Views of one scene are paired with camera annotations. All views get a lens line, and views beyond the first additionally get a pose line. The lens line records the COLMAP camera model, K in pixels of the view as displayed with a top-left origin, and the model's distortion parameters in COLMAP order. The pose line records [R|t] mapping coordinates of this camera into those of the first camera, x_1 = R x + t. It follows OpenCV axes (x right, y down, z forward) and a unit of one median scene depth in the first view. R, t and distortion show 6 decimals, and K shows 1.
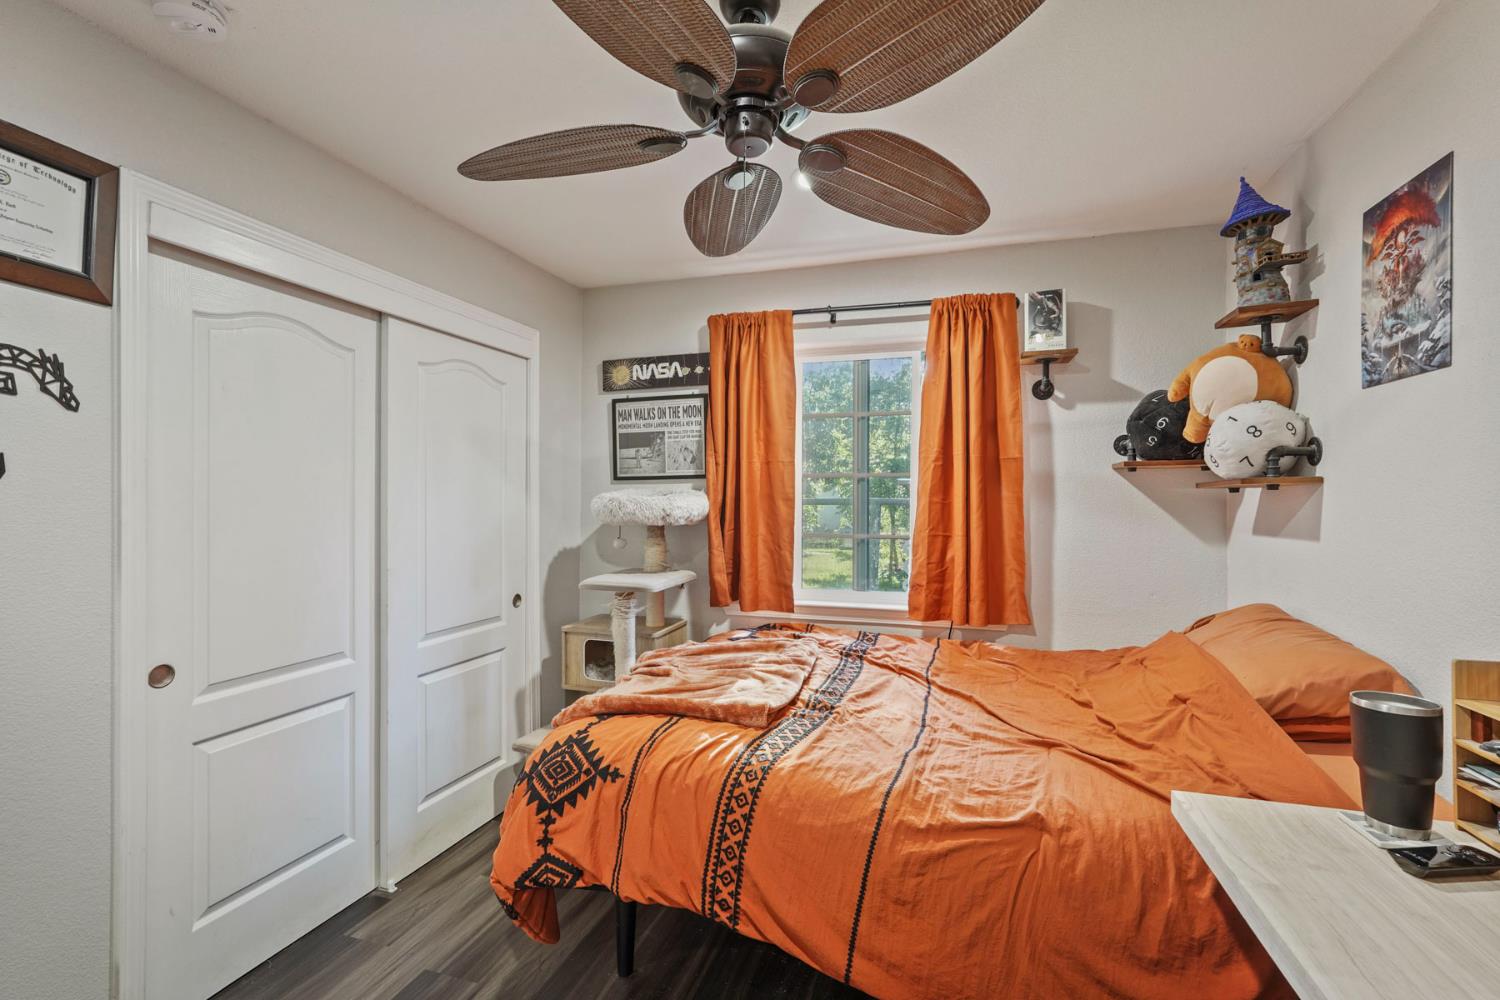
lens RADIAL K [[661.9, 0, 745.0], [0, 661.9, 498.3], [0, 0, 1]] dist [-0.013449, 0.008430]
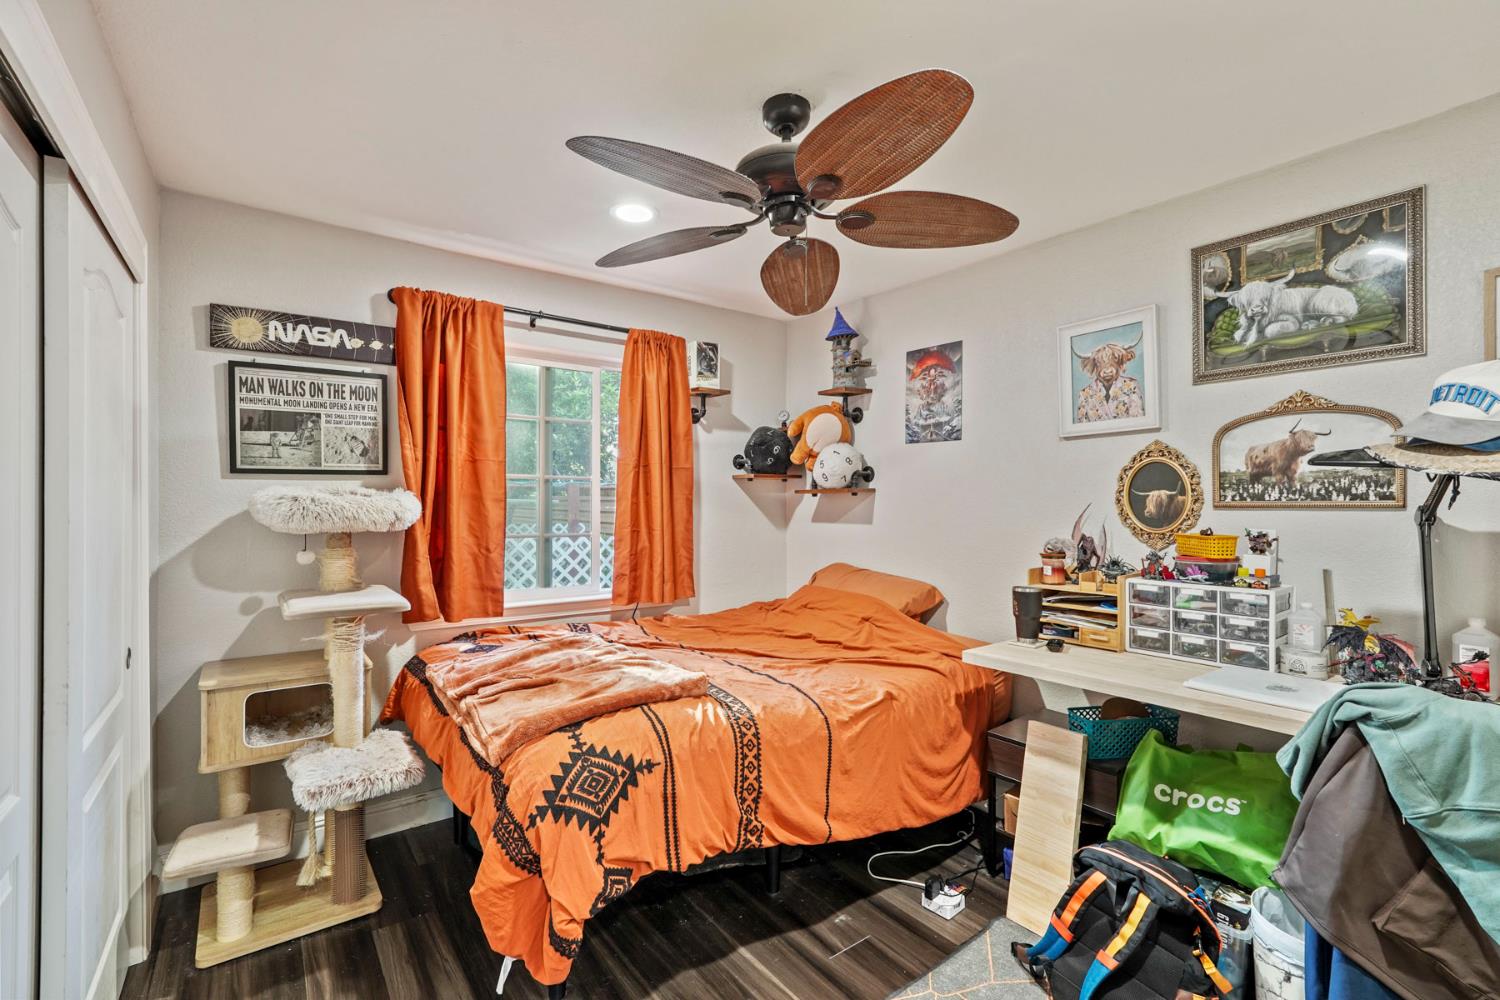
lens RADIAL K [[661.9, 0, 745.0], [0, 661.9, 498.3], [0, 0, 1]] dist [-0.013449, 0.008430]
pose [[0.588601, 0.002138, 0.808421, -0.566788], [-0.005432, 0.999984, 0.001311, -0.004622], [-0.808405, -0.005163, 0.588604, 0.156349]]
